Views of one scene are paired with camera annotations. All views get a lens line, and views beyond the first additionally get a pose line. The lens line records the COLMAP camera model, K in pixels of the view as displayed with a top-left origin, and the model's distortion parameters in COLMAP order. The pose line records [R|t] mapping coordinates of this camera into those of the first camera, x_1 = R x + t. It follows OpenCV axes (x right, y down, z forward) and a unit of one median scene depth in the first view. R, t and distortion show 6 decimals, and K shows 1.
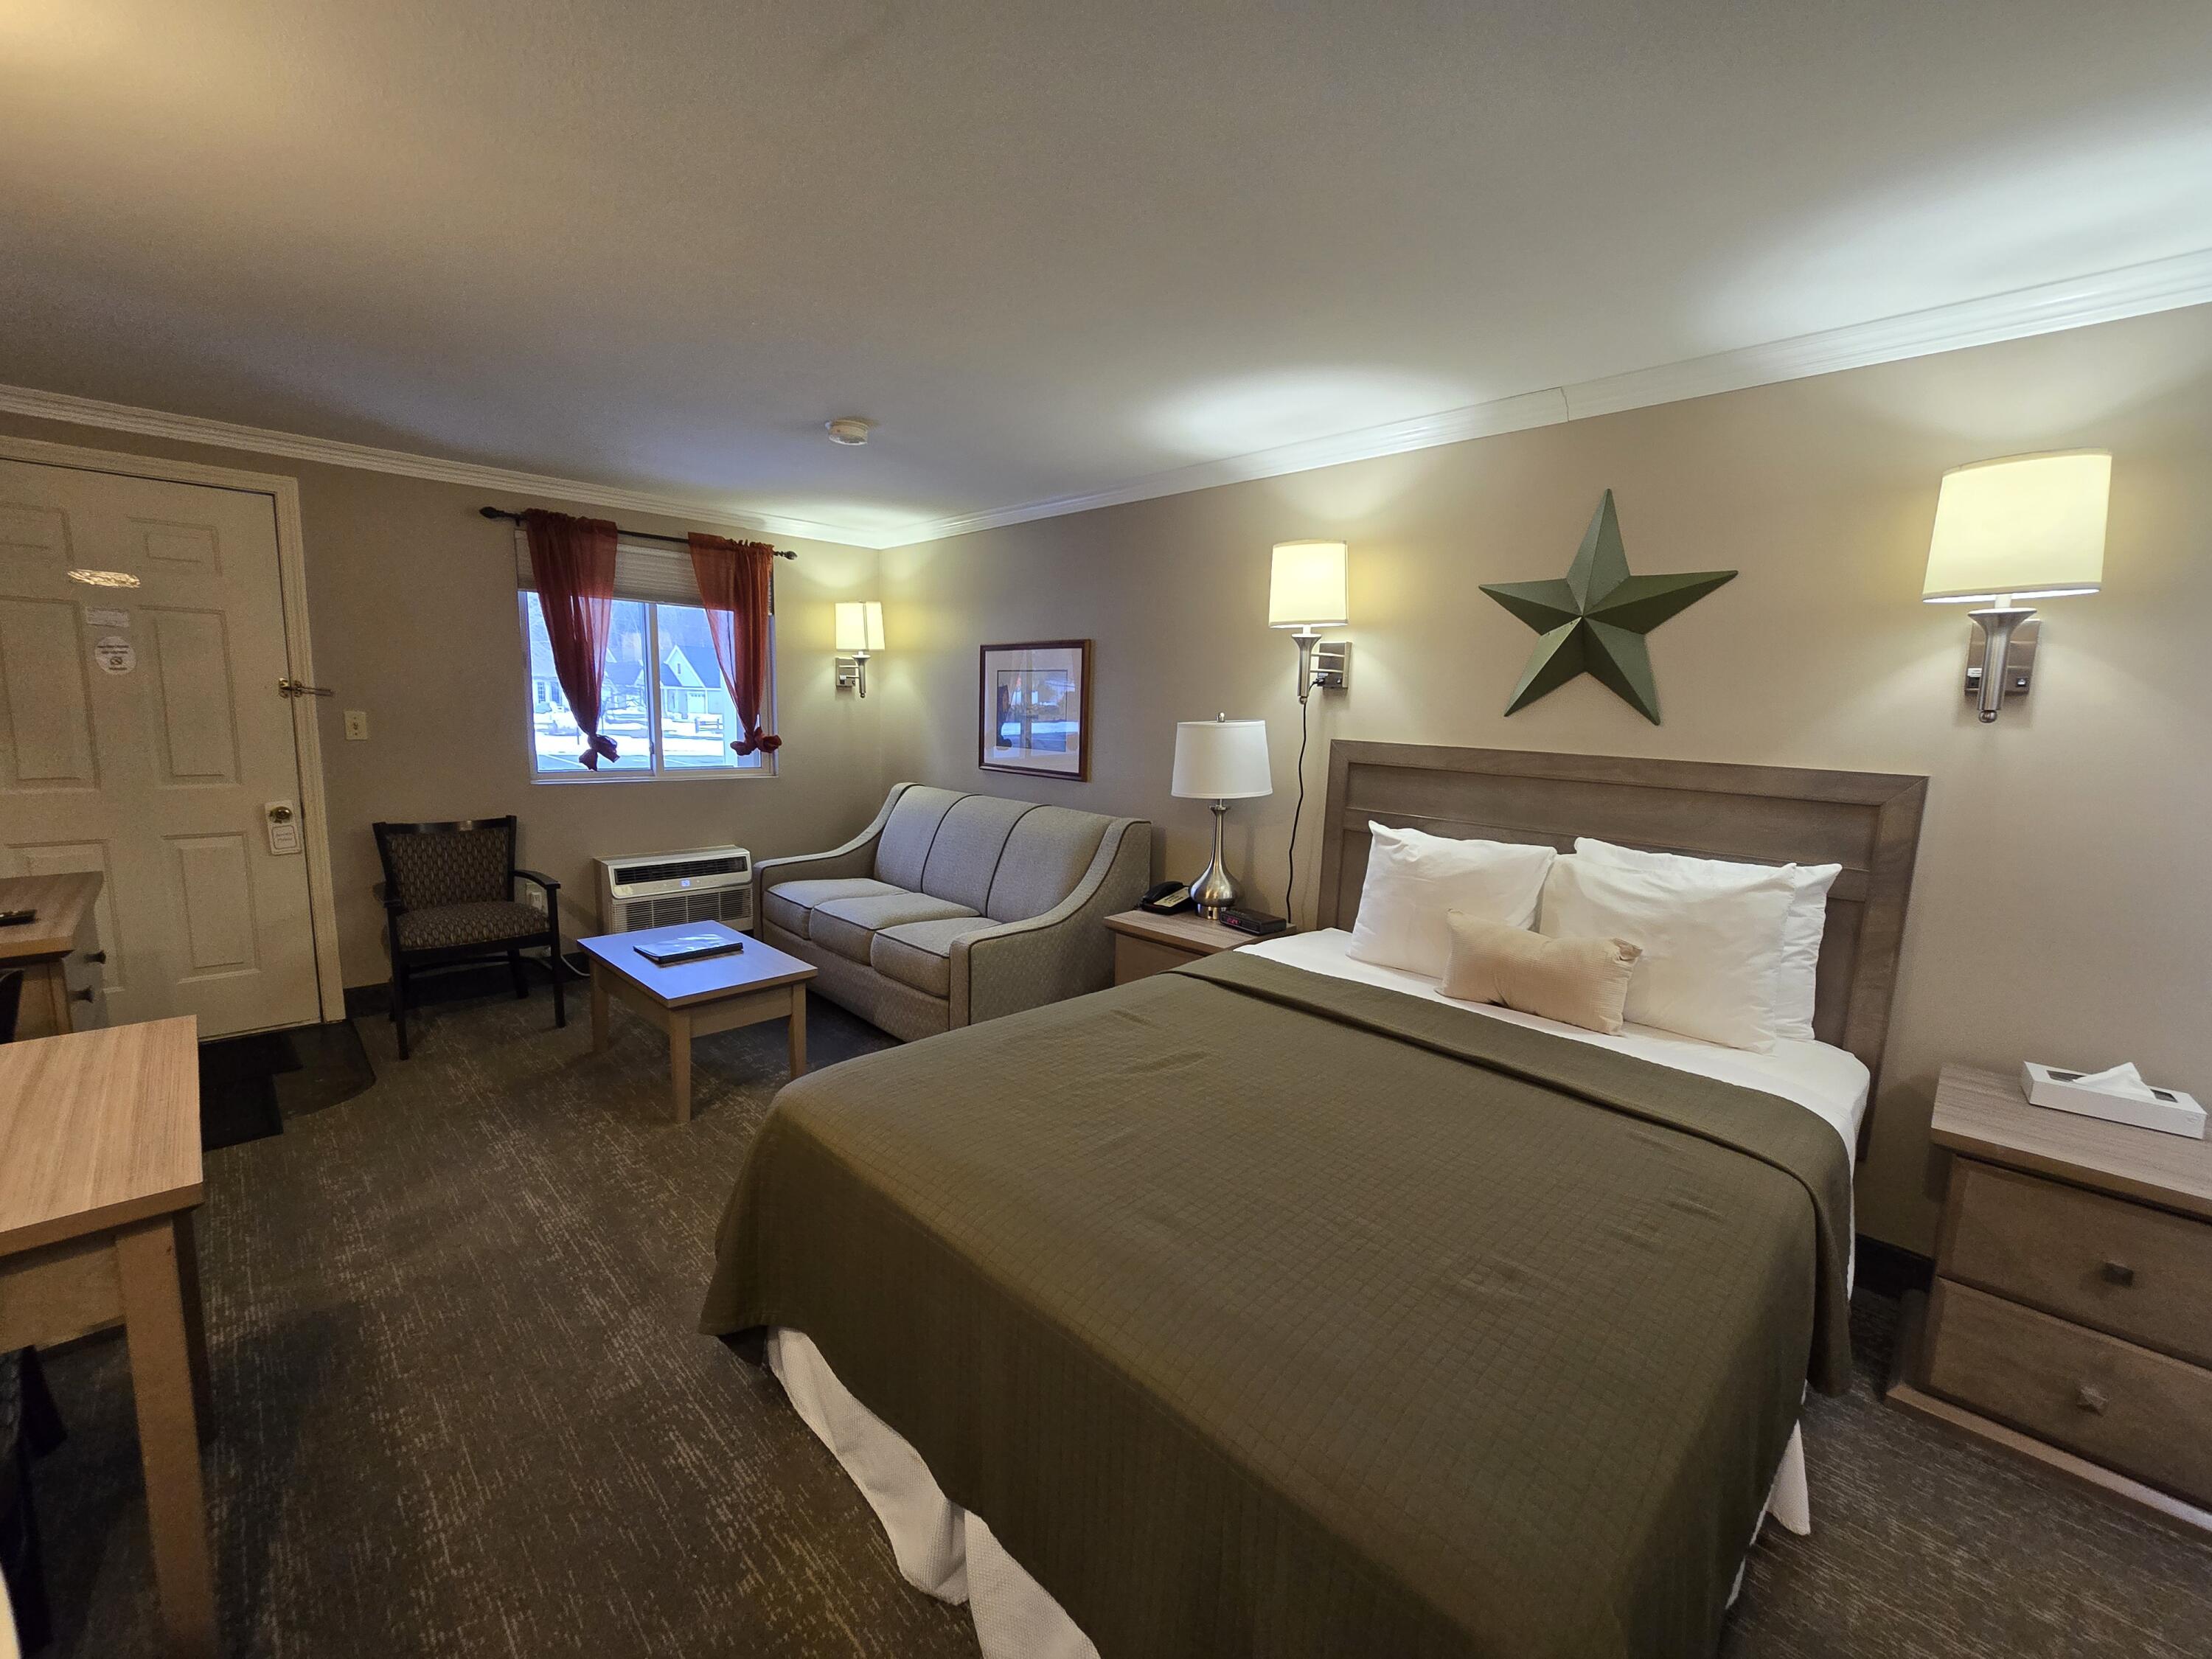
lens RADIAL K [[899.8, 0, 1085.0], [0, 899.8, 828.8], [0, 0, 1]] dist [-0.005664, 0.002189]
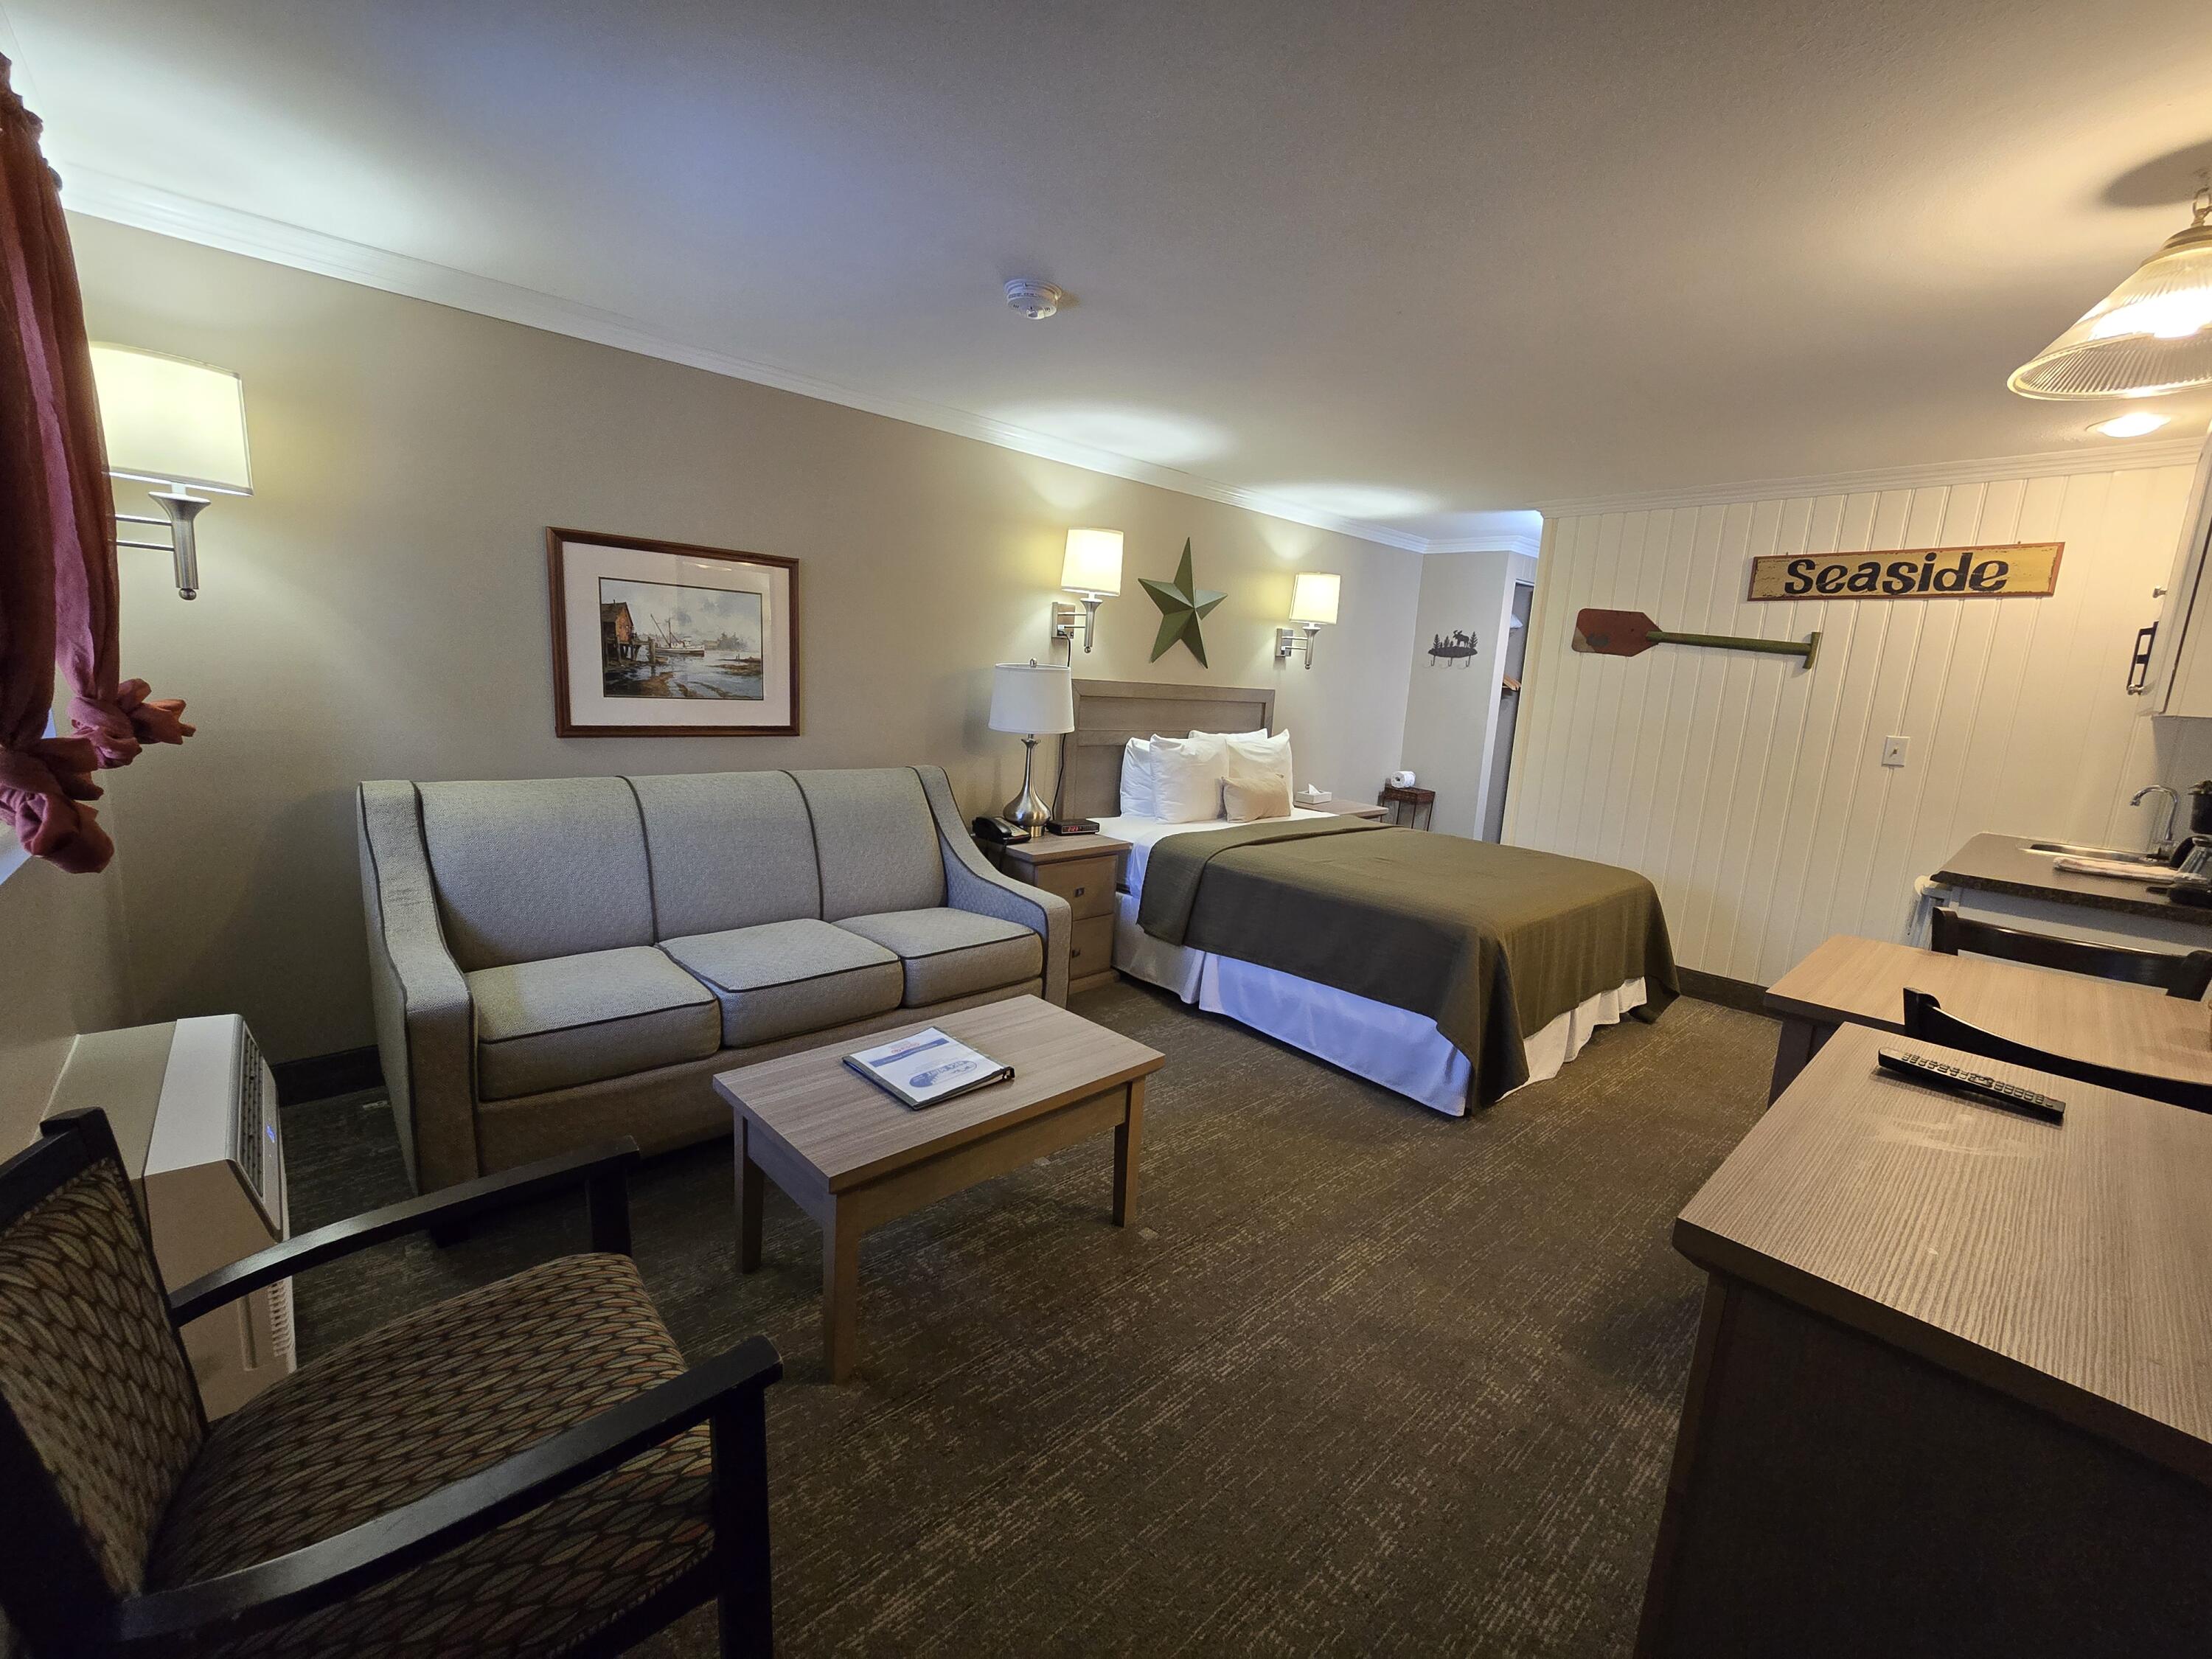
lens RADIAL K [[899.8, 0, 1087.9], [0, 899.8, 831.3], [0, 0, 1]] dist [-0.005664, 0.002189]
pose [[0.040944, -0.203228, 0.978275, -1.506743], [0.083870, 0.976340, 0.199316, -0.200360], [-0.995635, 0.073887, 0.057020, 1.287674]]
